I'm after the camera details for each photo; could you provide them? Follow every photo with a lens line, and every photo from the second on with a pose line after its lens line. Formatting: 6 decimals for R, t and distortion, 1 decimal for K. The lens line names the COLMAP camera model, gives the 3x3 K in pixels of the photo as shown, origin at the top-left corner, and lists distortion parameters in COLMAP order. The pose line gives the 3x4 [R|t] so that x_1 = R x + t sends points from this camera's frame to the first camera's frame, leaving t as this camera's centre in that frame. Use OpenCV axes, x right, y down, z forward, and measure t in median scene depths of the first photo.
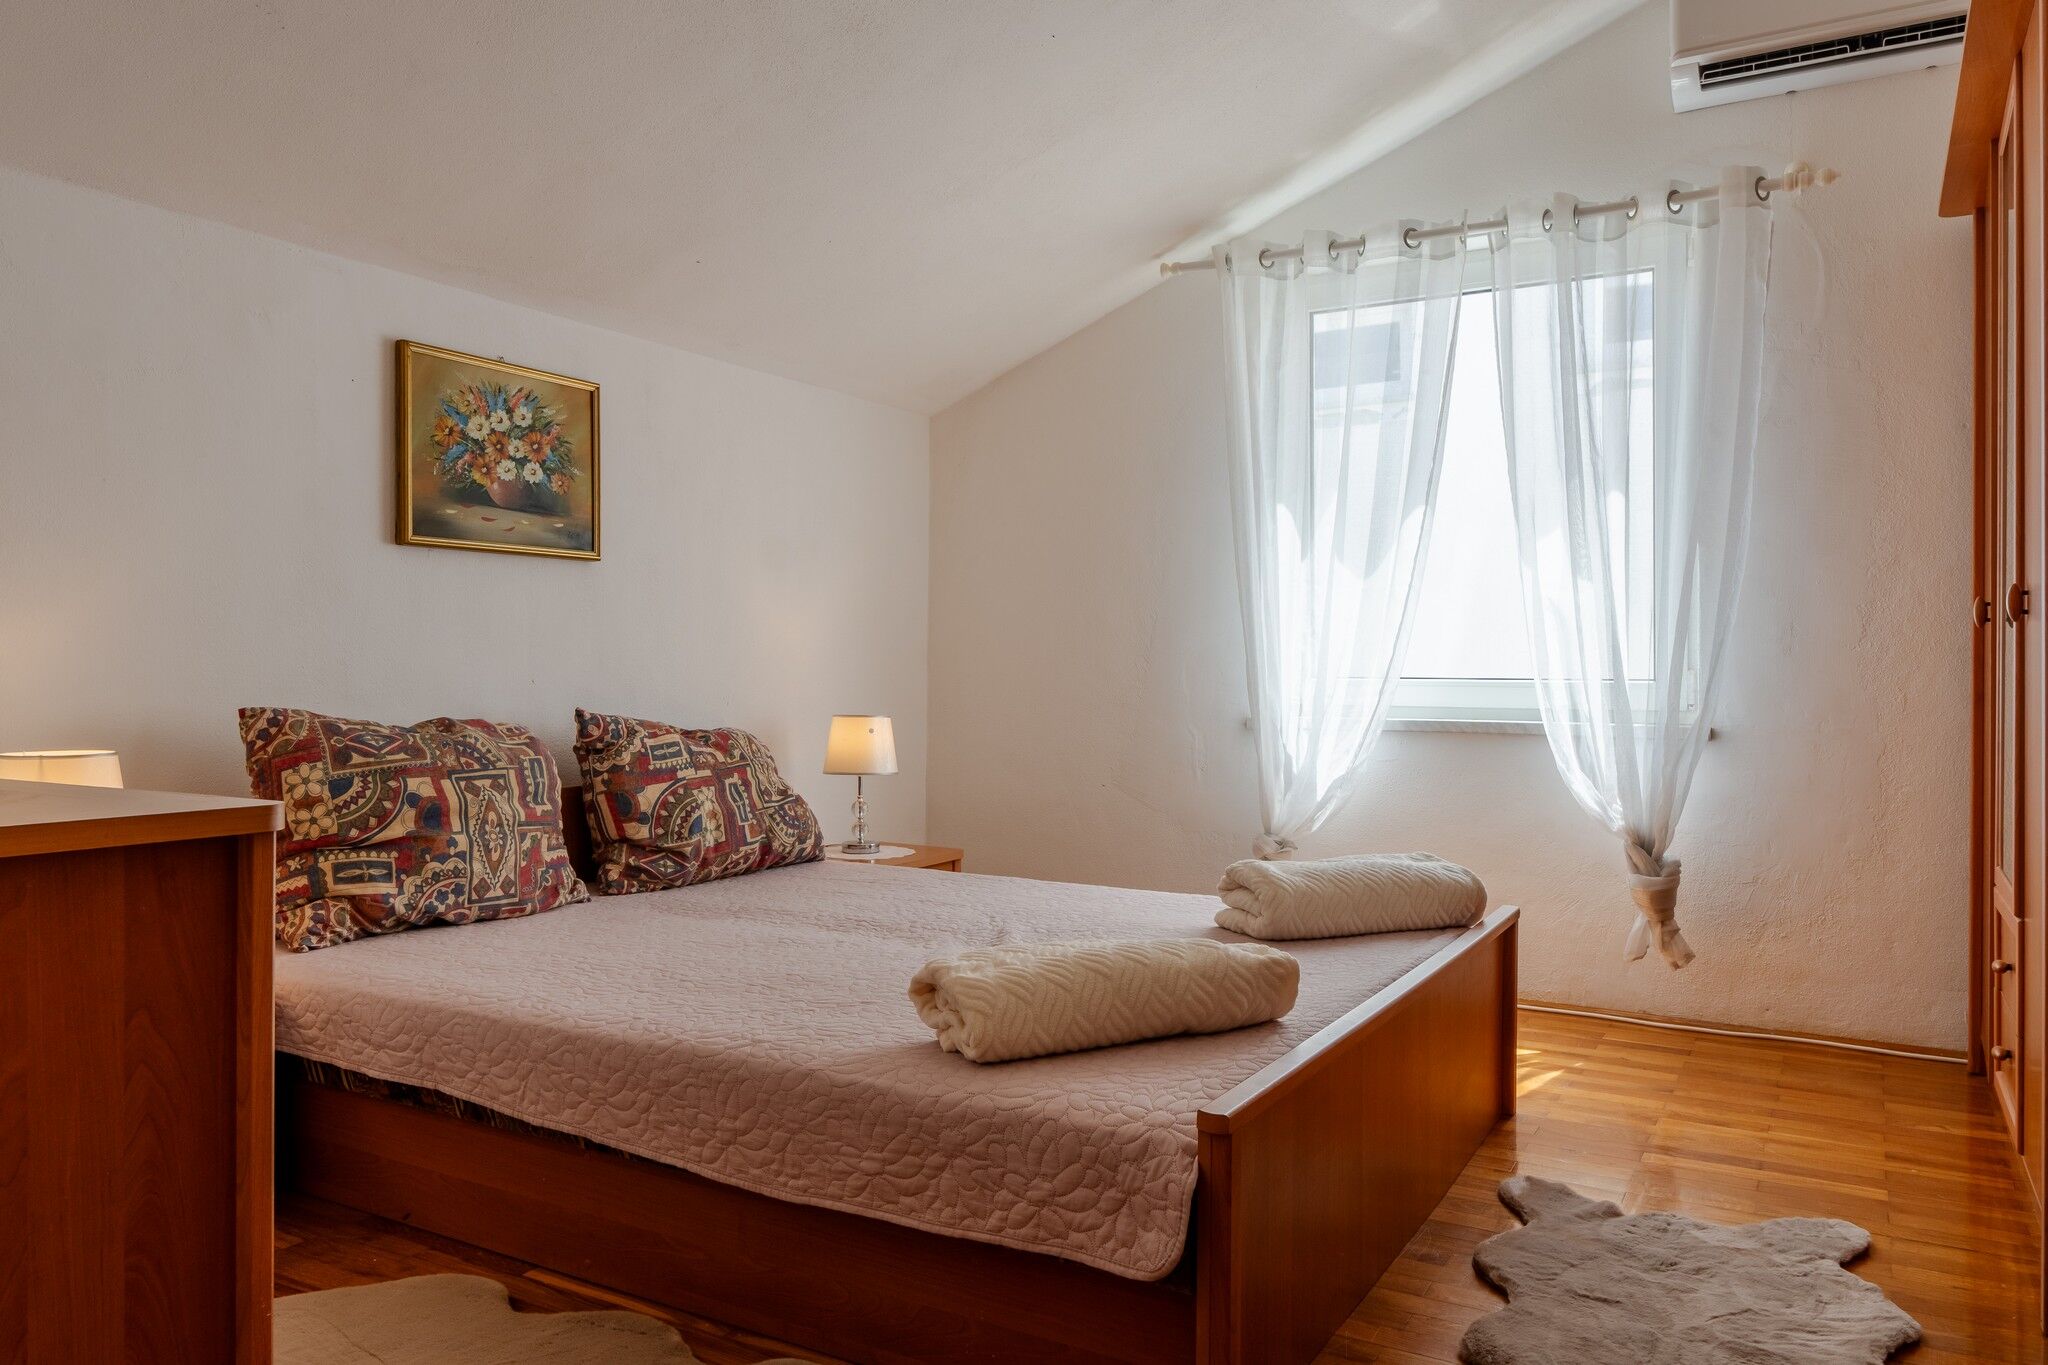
lens RADIAL K [[1431.8, 0, 1019.0], [0, 1431.8, 670.9], [0, 0, 1]] dist [-0.001346, -0.001996]
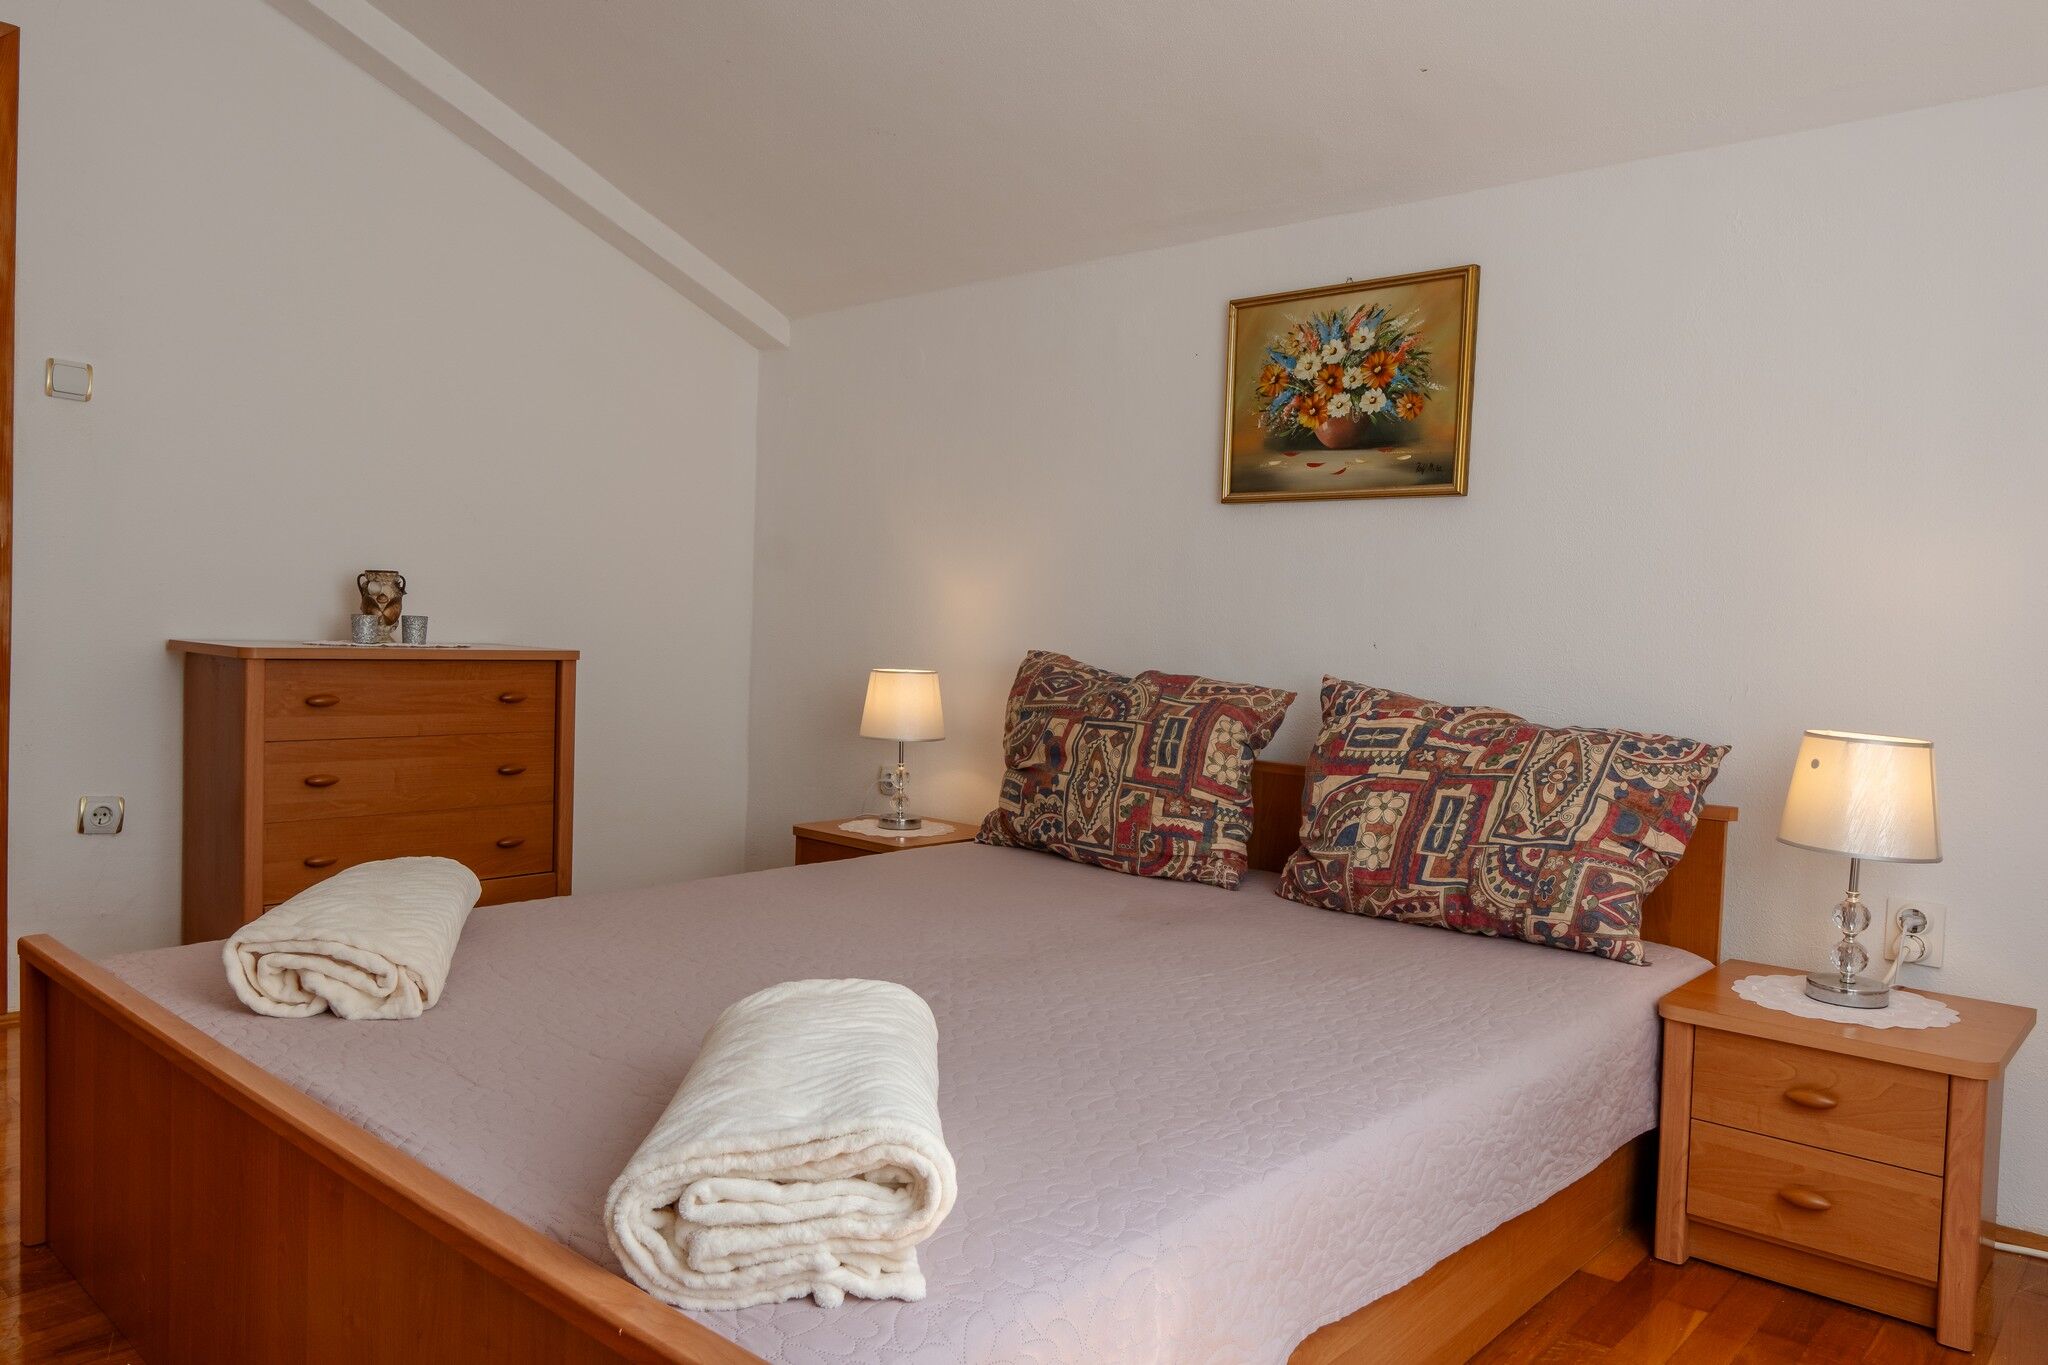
lens RADIAL K [[1413.8, 0, 1024.0], [0, 1413.8, 682.5], [0, 0, 1]] dist [0.001669, -0.011001]
pose [[-0.193015, 0.033350, -0.980629, 0.562989], [-0.036609, 0.998482, 0.041163, 0.002486], [0.980513, 0.043844, -0.191501, 1.014452]]
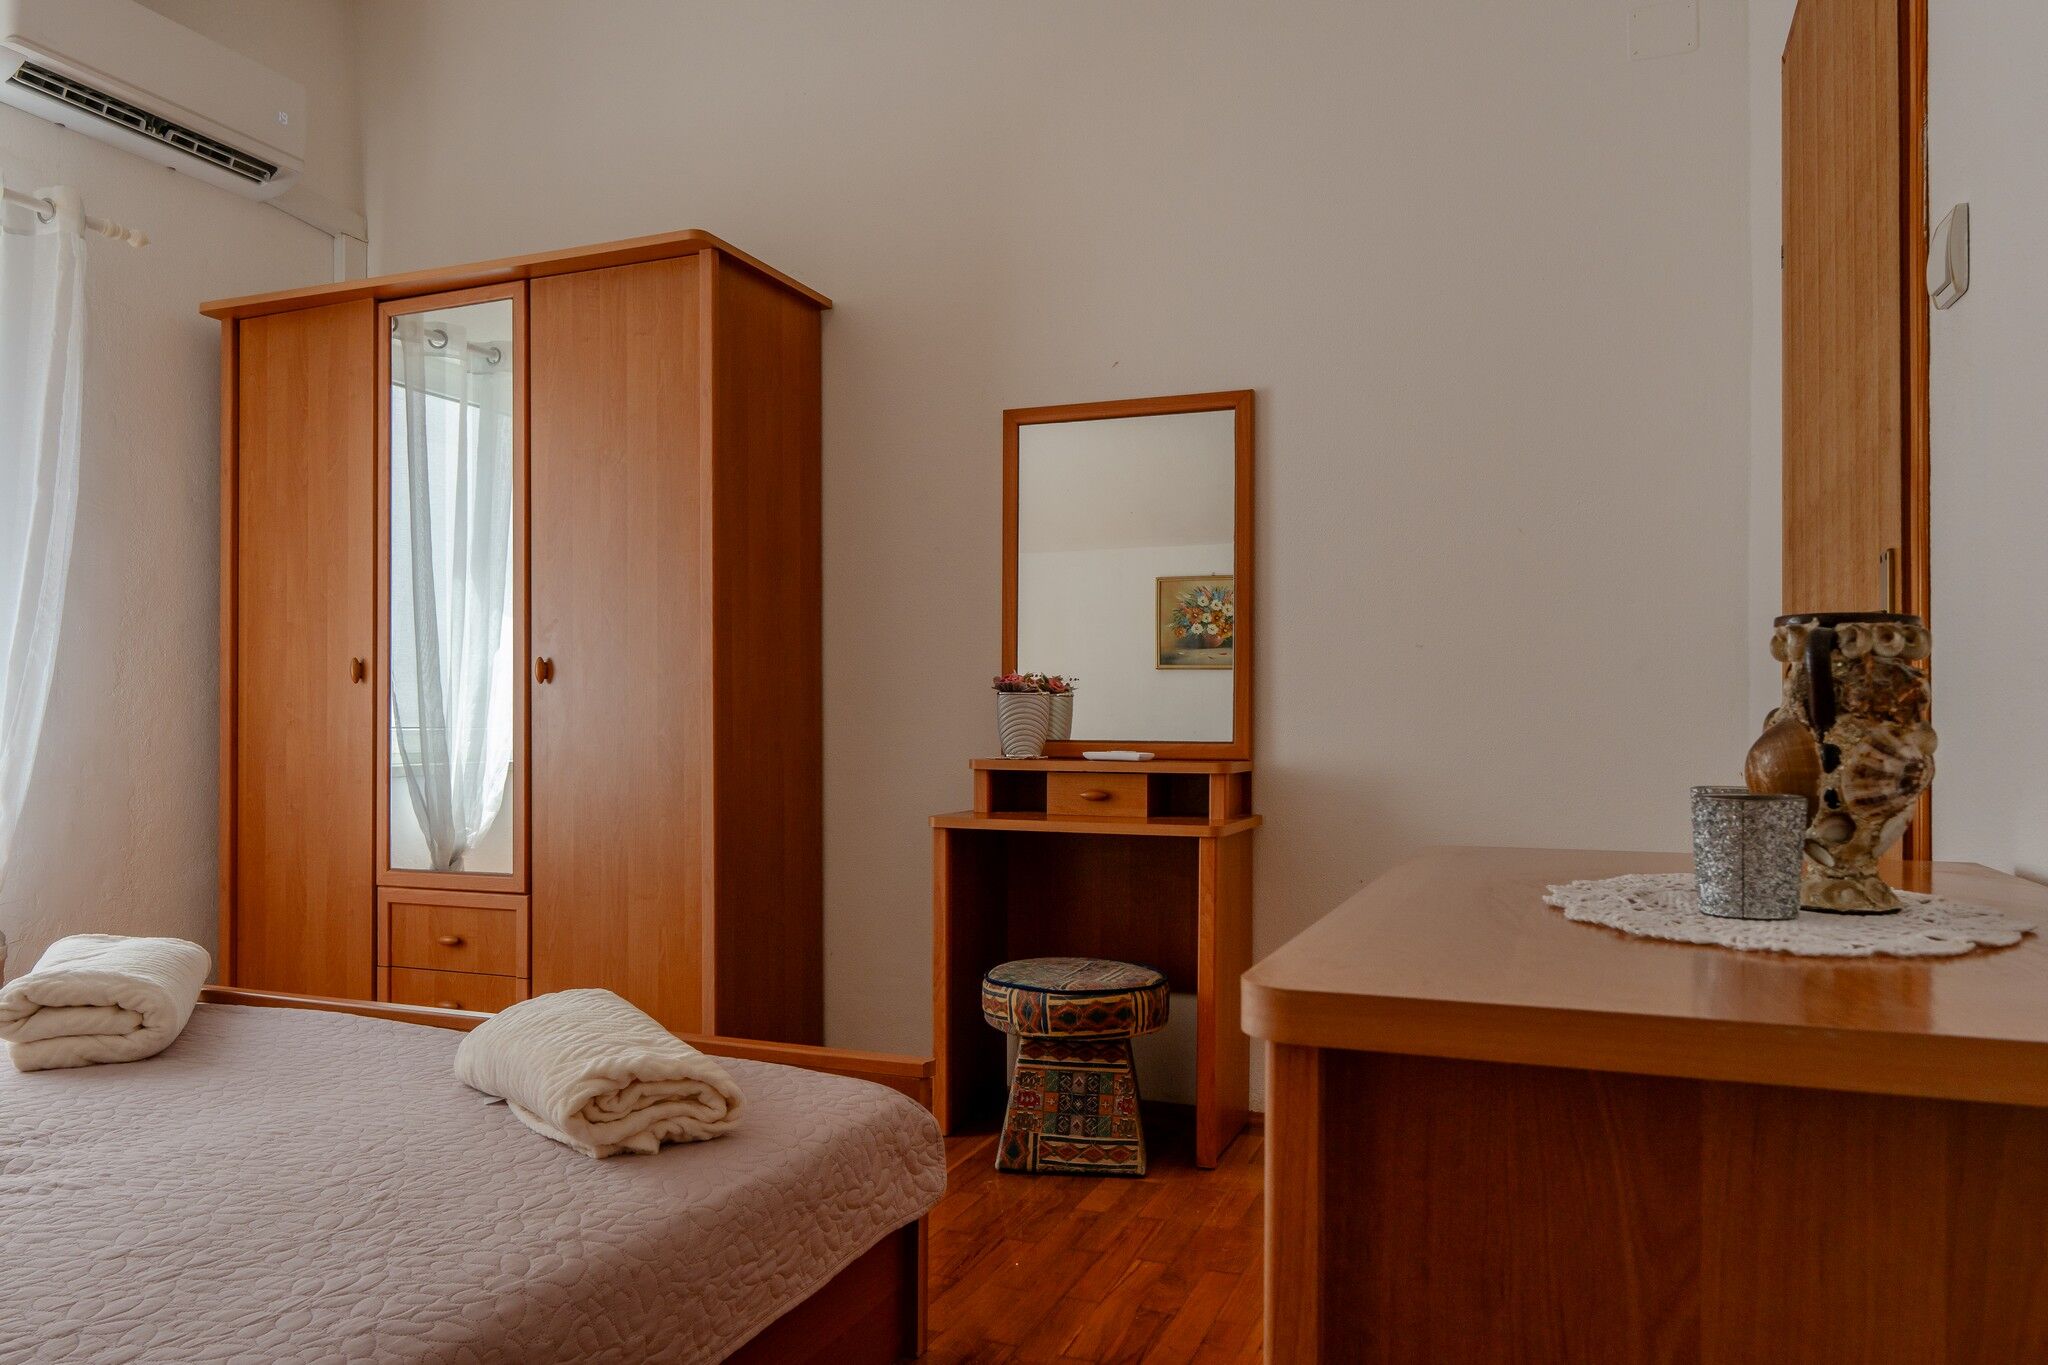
lens RADIAL K [[1428.5, 0, 1016.0], [0, 1428.5, 721.5], [0, 0, 1]] dist [-0.003048, -0.005991]
pose [[-0.153070, 0.000784, 0.988215, -0.570307], [-0.005370, 0.999984, -0.001625, 0.001153], [-0.988201, -0.005556, -0.153064, 0.551475]]
